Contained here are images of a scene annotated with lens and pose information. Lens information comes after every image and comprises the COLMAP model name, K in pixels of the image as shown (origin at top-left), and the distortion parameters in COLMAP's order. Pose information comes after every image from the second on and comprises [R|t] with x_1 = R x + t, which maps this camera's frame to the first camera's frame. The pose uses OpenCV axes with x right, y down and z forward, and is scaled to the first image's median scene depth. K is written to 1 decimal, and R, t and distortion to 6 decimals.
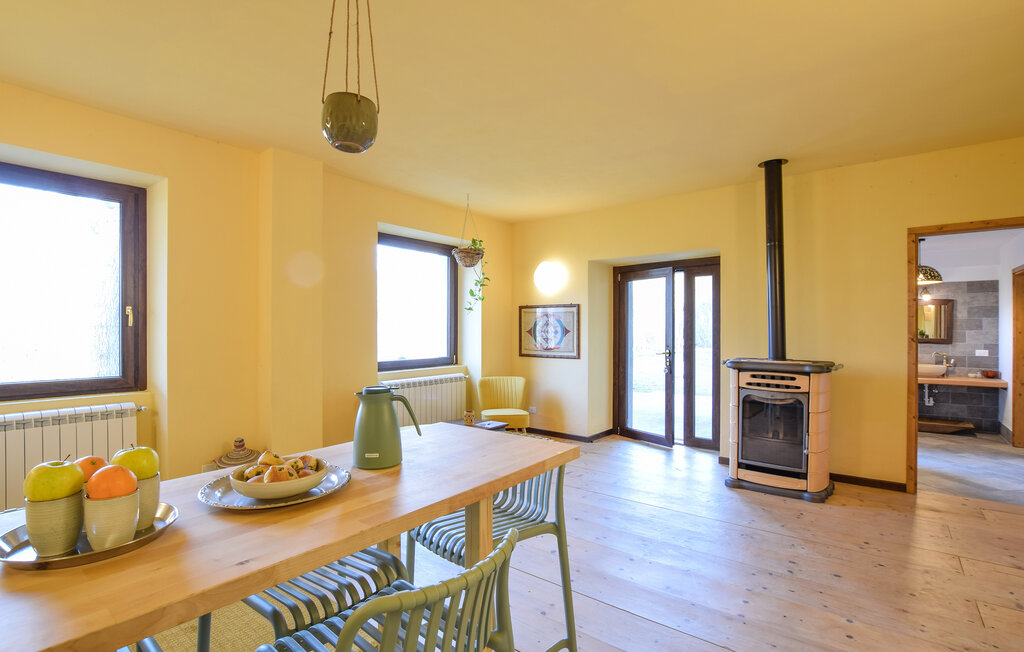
lens RADIAL K [[483.6, 0, 510.9], [0, 483.6, 333.1], [0, 0, 1]] dist [-0.019667, 0.000286]
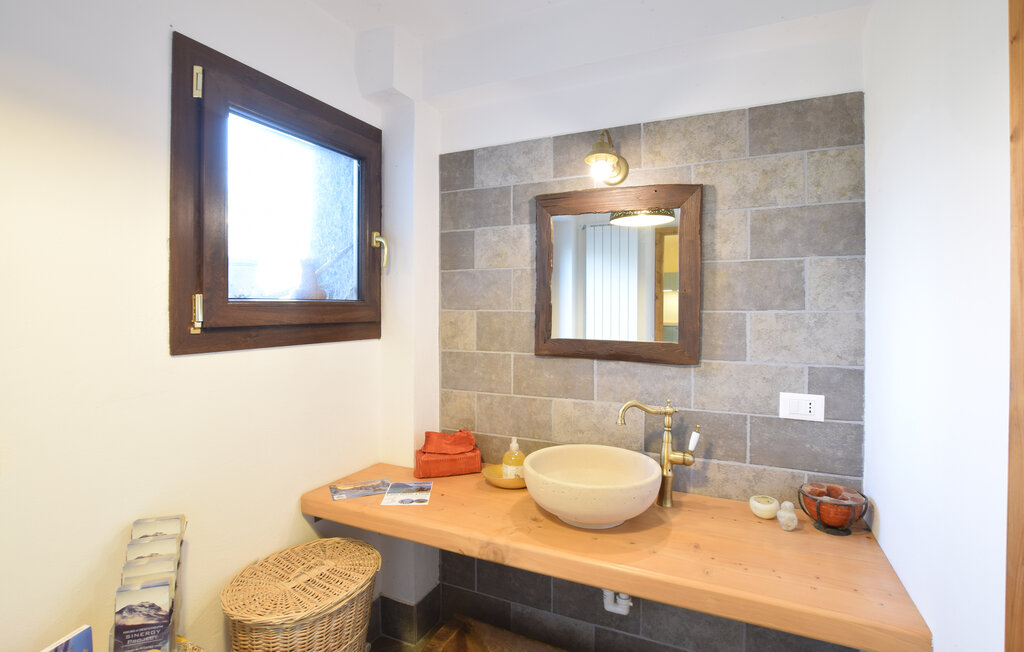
lens RADIAL K [[480.5, 0, 511.4], [0, 480.5, 314.1], [0, 0, 1]] dist [-0.029422, 0.000160]
pose [[0.976101, 0.004395, 0.217273, 0.814599], [-0.004374, 0.999990, -0.000577, -0.003081], [-0.217274, -0.000387, 0.976111, 0.814857]]
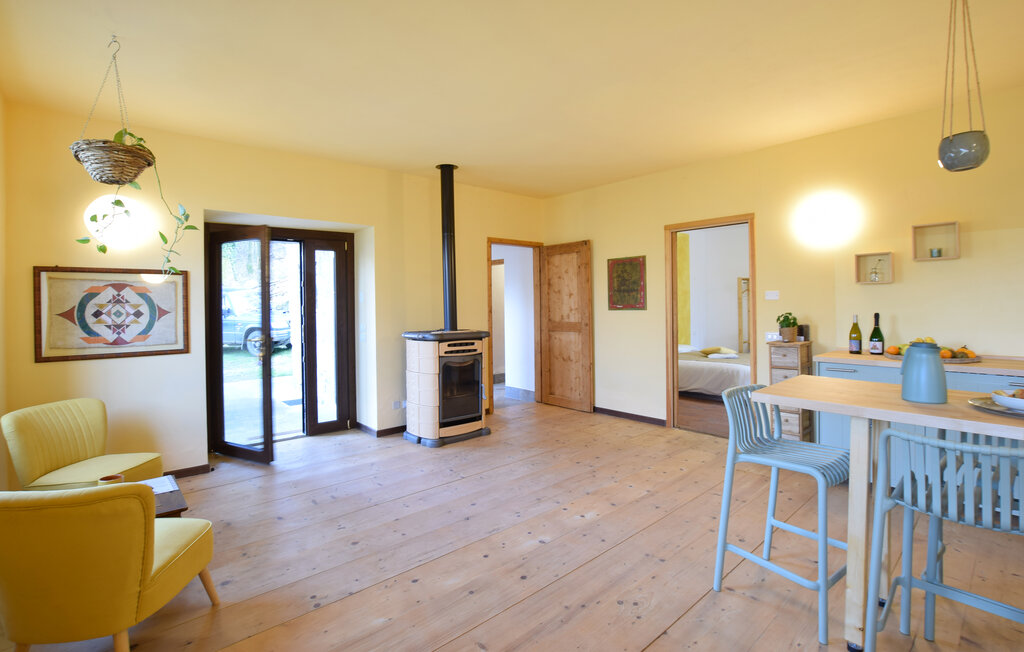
lens RADIAL K [[472.4, 0, 513.2], [0, 472.4, 301.9], [0, 0, 1]] dist [-0.026716, 0.000052]
pose [[0.183130, 0.000081, 0.983089, -0.394475], [0.018564, 0.999821, -0.003540, -0.006278], [-0.982913, 0.018899, 0.183096, 0.417564]]
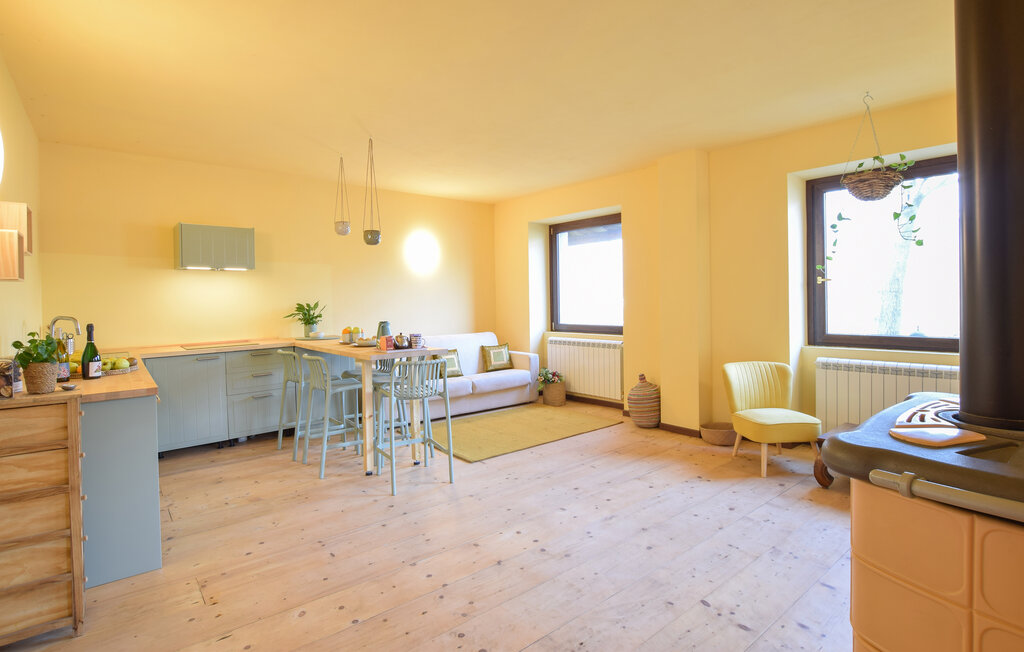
lens RADIAL K [[508.7, 0, 512.3], [0, 508.7, 300.5], [0, 0, 1]] dist [-0.025872, -0.000262]
pose [[-0.223908, 0.005179, -0.974597, 0.570215], [0.007555, 0.999965, 0.003578, -0.005844], [0.974581, -0.006562, -0.223939, 0.543987]]
